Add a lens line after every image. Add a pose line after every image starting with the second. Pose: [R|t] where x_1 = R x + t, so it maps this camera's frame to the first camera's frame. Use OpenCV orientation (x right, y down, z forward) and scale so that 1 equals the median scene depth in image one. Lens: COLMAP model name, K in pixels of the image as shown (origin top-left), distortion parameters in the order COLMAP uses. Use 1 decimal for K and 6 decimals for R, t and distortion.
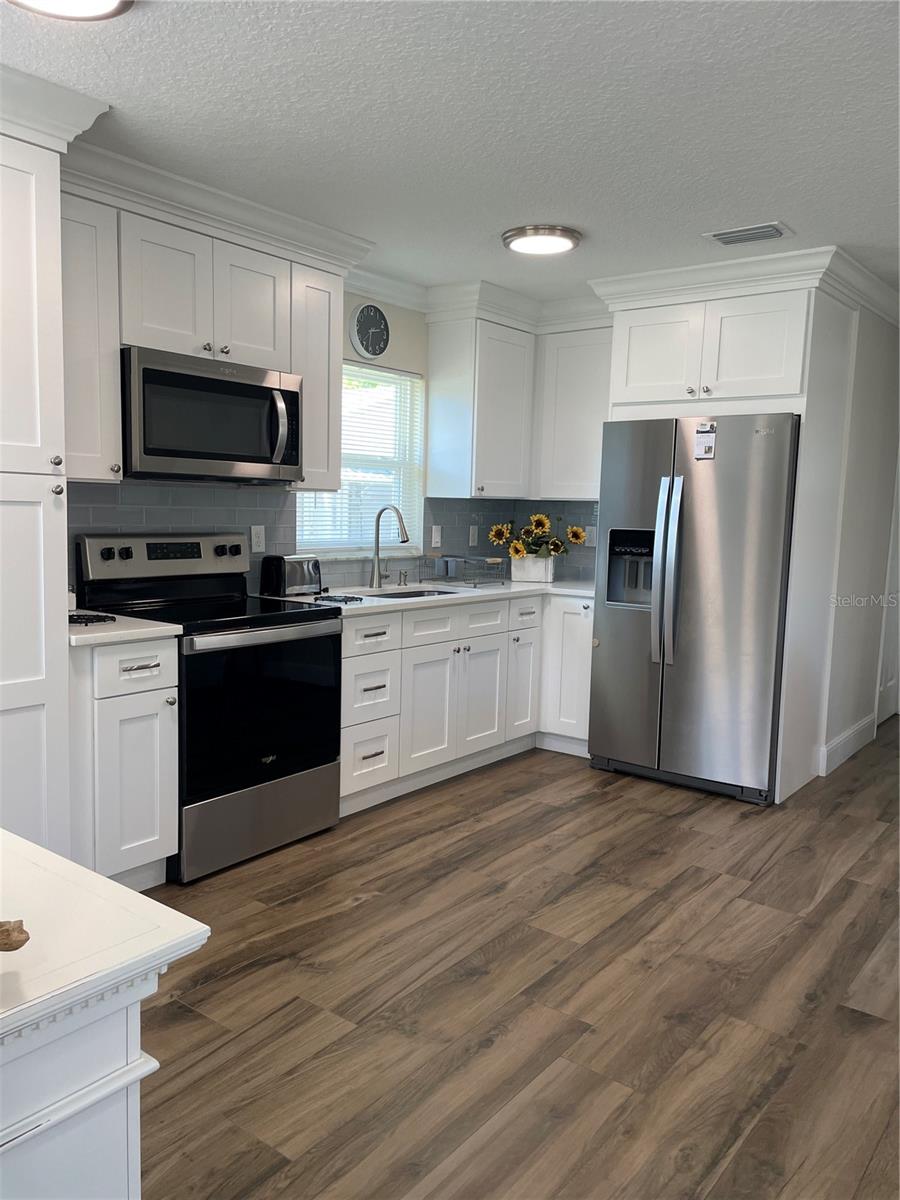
lens RADIAL K [[921.5, 0, 451.6], [0, 921.5, 613.1], [0, 0, 1]] dist [0.119270, -0.143786]
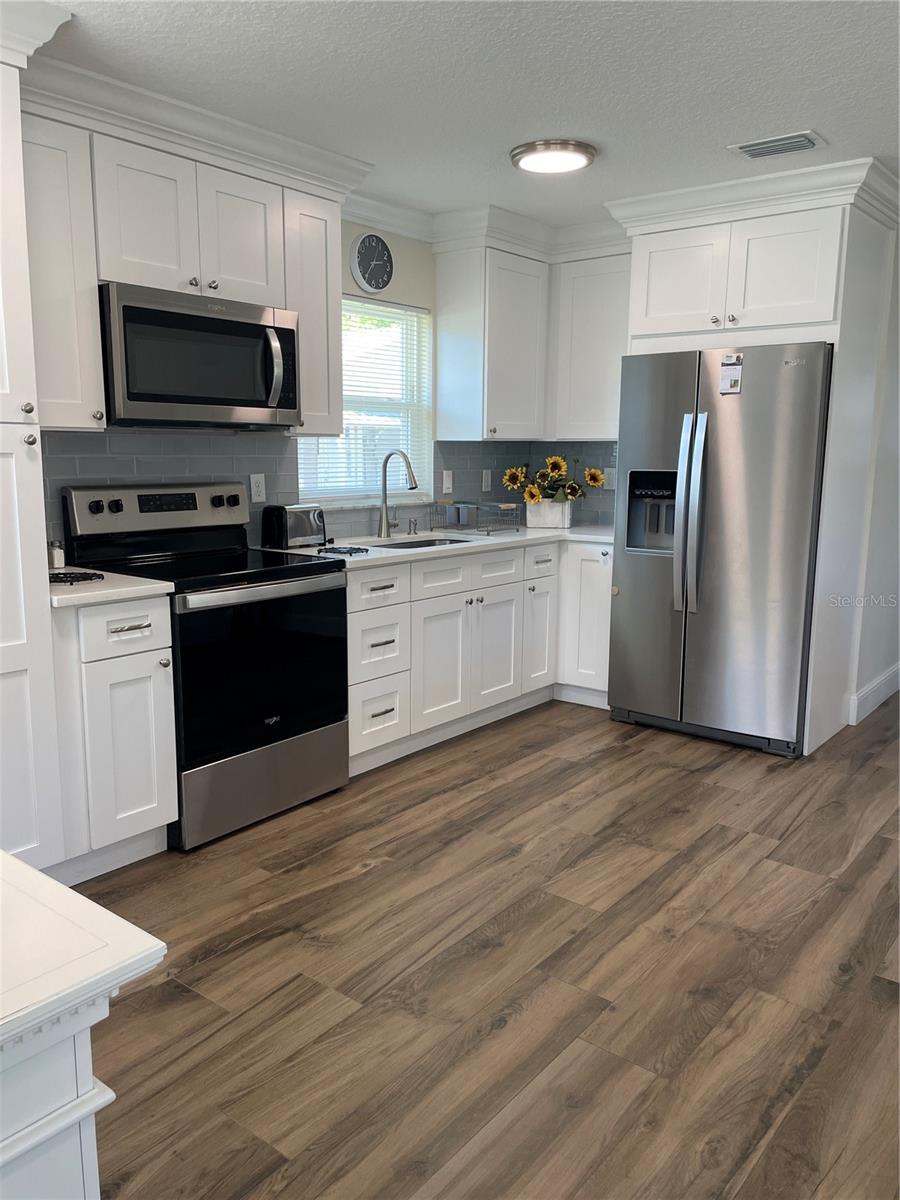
lens RADIAL K [[920.6, 0, 456.2], [0, 920.6, 606.8], [0, 0, 1]] dist [0.114069, -0.138509]
pose [[0.999712, -0.015357, -0.018438, 0.011436], [0.016325, 0.998432, 0.053540, -0.007040], [0.017587, -0.053826, 0.998395, 0.054148]]
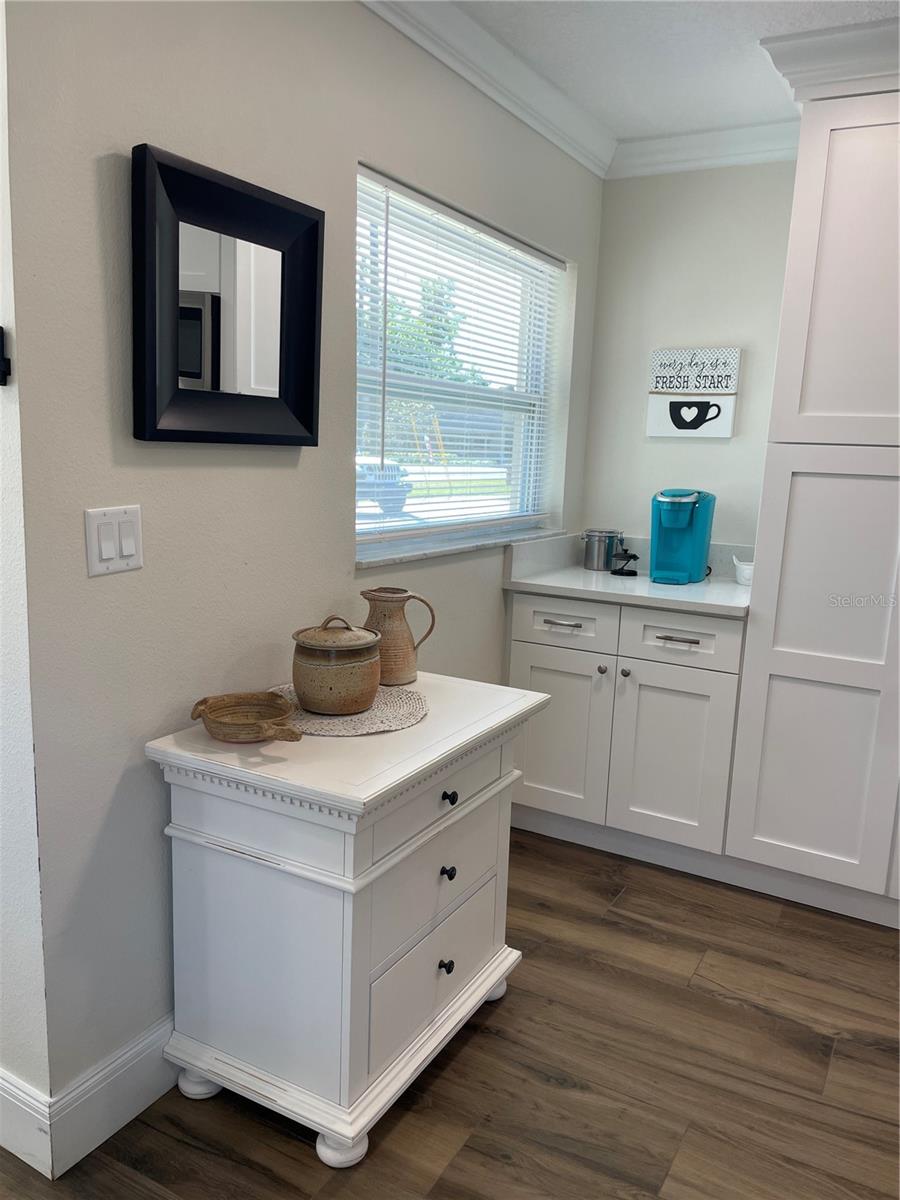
lens RADIAL K [[911.2, 0, 411.5], [0, 911.2, 602.0], [0, 0, 1]] dist [0.113137, -0.164977]
pose [[0.099147, 0.145339, -0.984401, 0.322384], [-0.141780, 0.981246, 0.130594, -0.033866], [0.984920, 0.126621, 0.117894, 0.313988]]
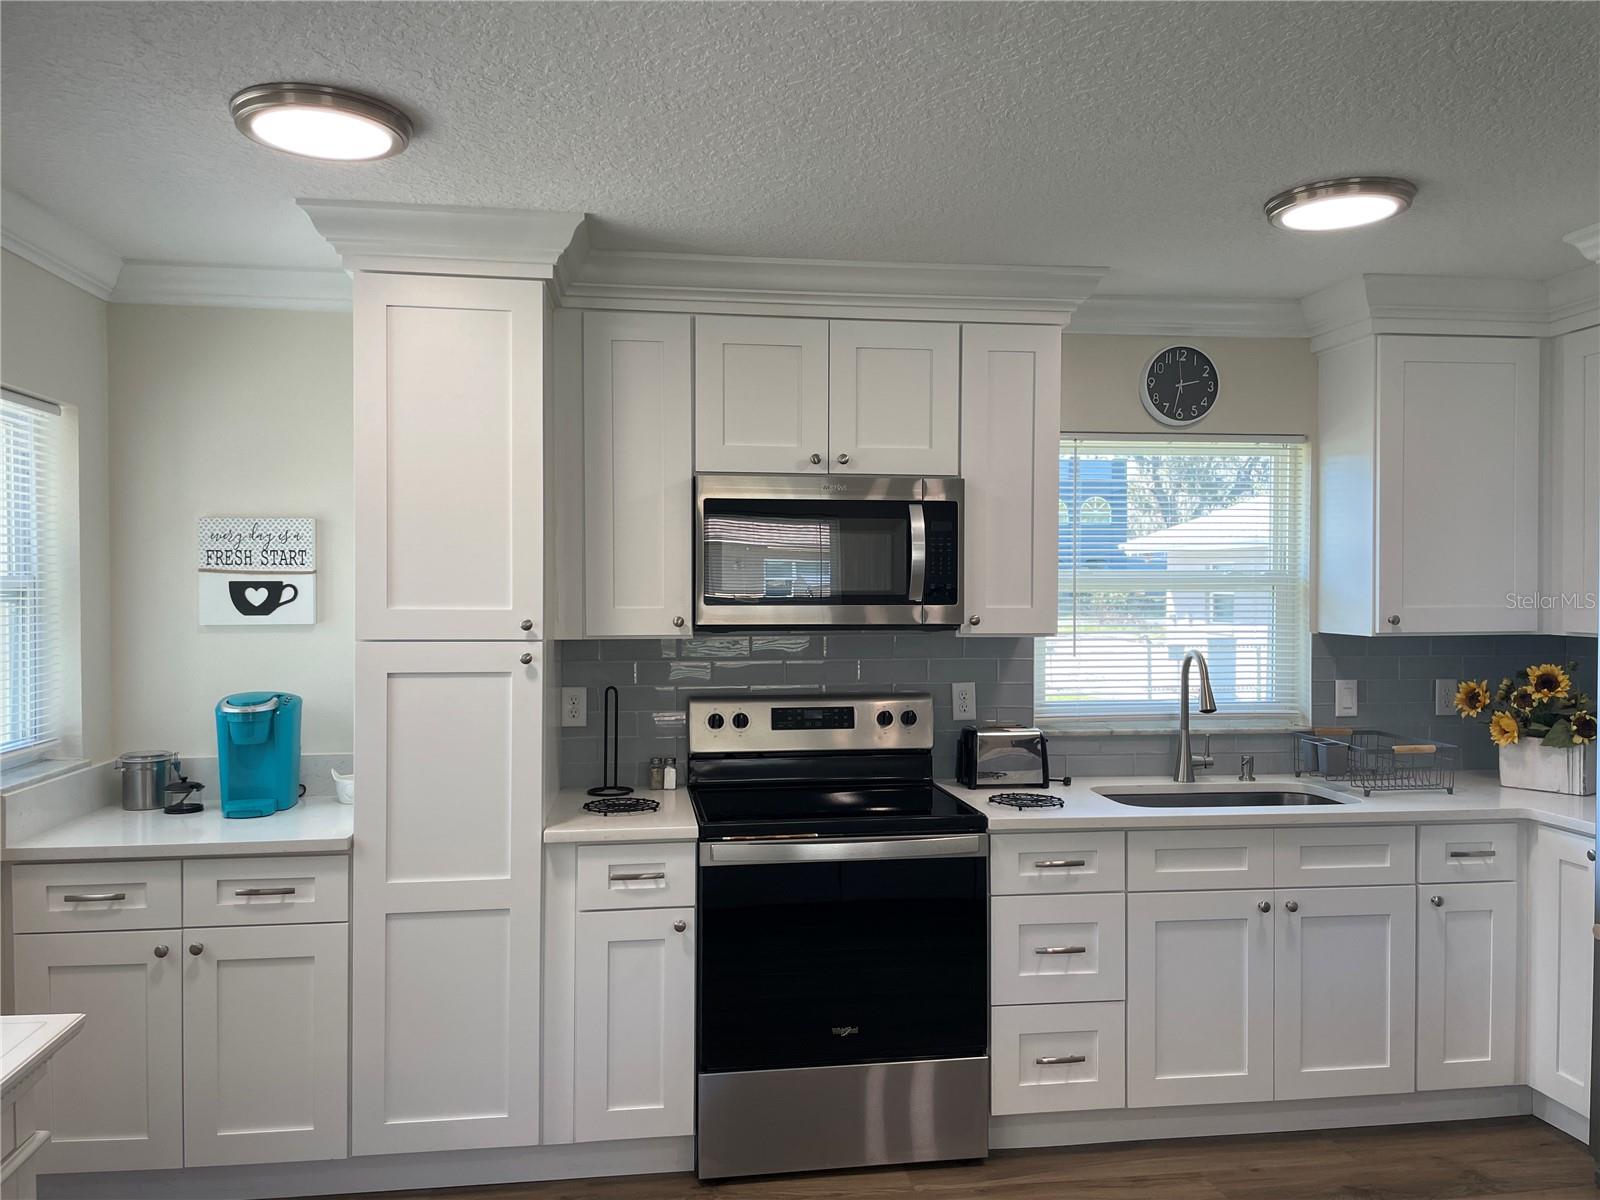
lens RADIAL K [[1214.9, 0, 817.9], [0, 1214.9, 612.8], [0, 0, 1]] dist [0.113137, -0.164977]
pose [[0.716610, -0.008273, -0.697425, 0.411254], [-0.064486, 0.994861, -0.078062, -0.076871], [0.694486, 0.100914, 0.712394, 0.287117]]
